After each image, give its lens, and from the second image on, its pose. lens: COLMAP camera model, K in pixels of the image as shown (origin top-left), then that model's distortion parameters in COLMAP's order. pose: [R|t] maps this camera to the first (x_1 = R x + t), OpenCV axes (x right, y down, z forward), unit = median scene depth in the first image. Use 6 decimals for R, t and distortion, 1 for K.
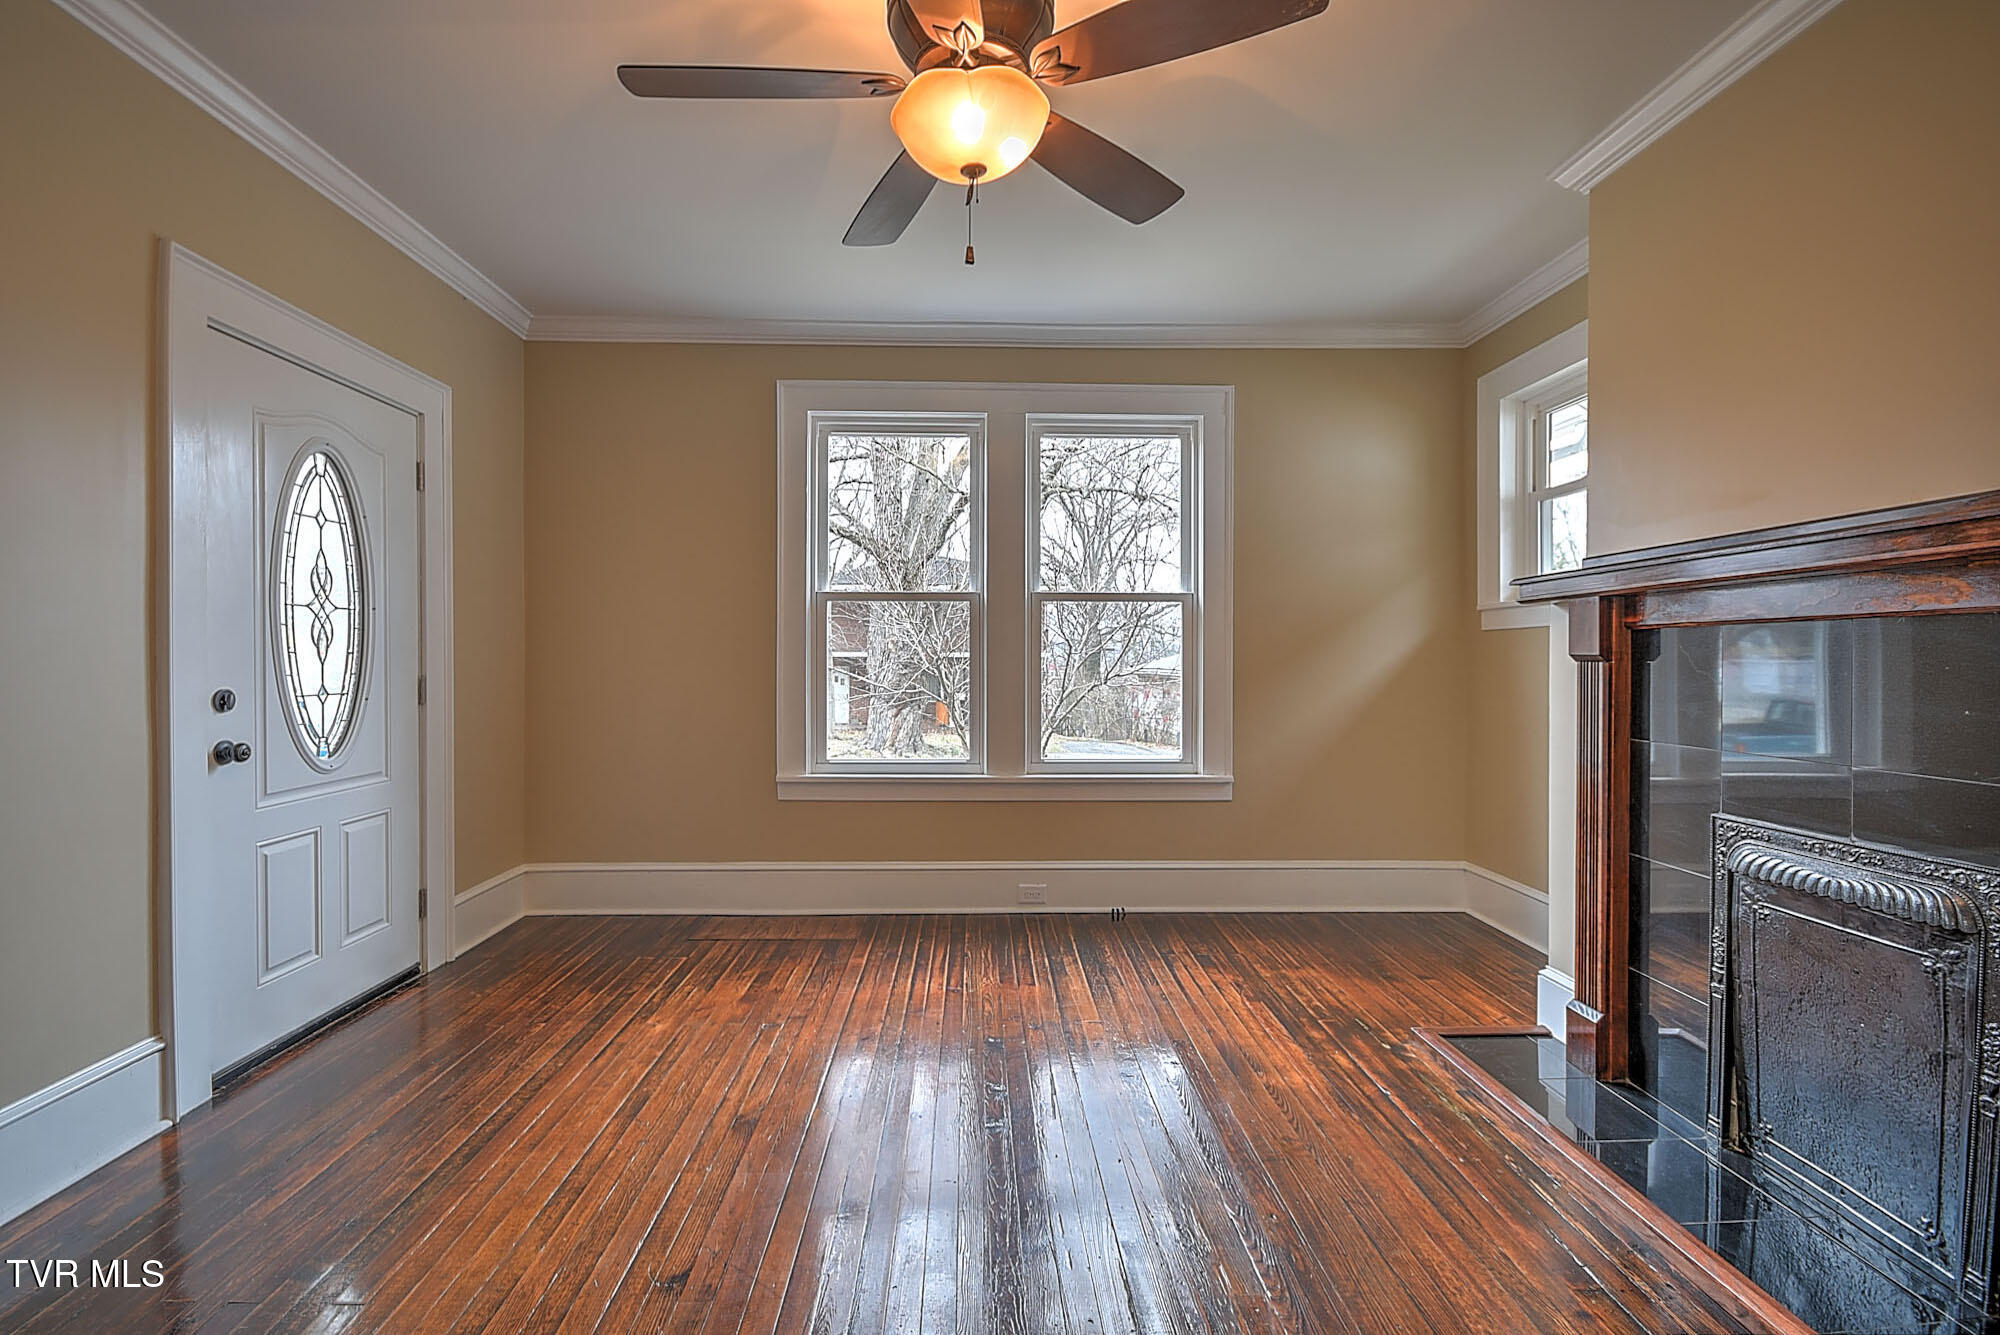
lens RADIAL K [[856.1, 0, 1000.0], [0, 856.1, 667.5], [0, 0, 1]] dist [-0.012695, -0.000819]
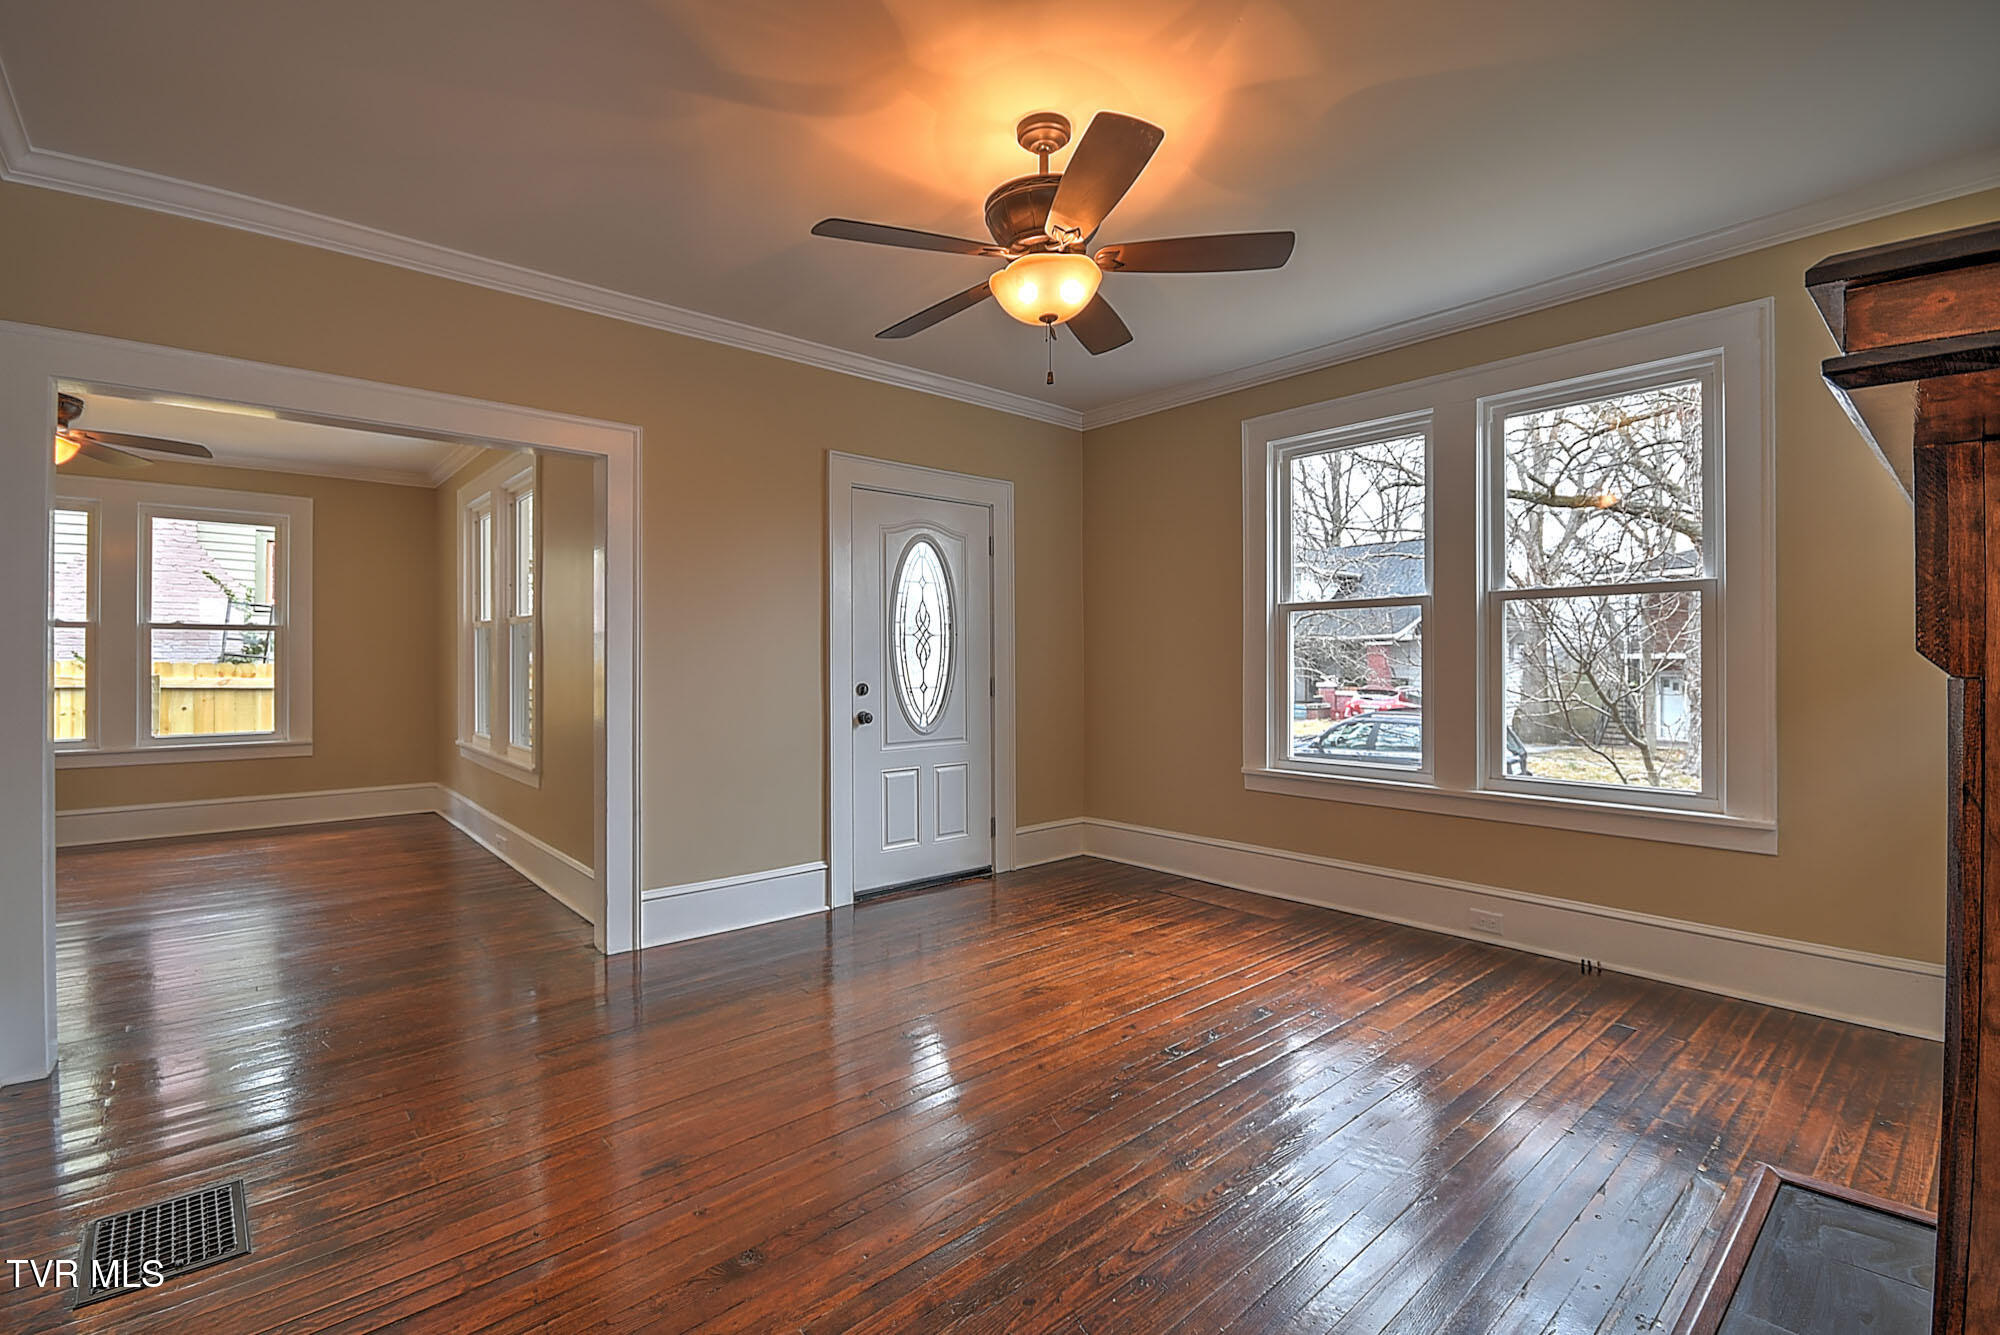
lens RADIAL K [[856.1, 0, 1000.0], [0, 856.1, 667.5], [0, 0, 1]] dist [-0.012695, -0.000819]
pose [[0.650213, 0.000433, -0.759752, 0.490265], [-0.004024, 0.999988, -0.002874, -0.002910], [0.759742, 0.004926, 0.650206, 0.015640]]
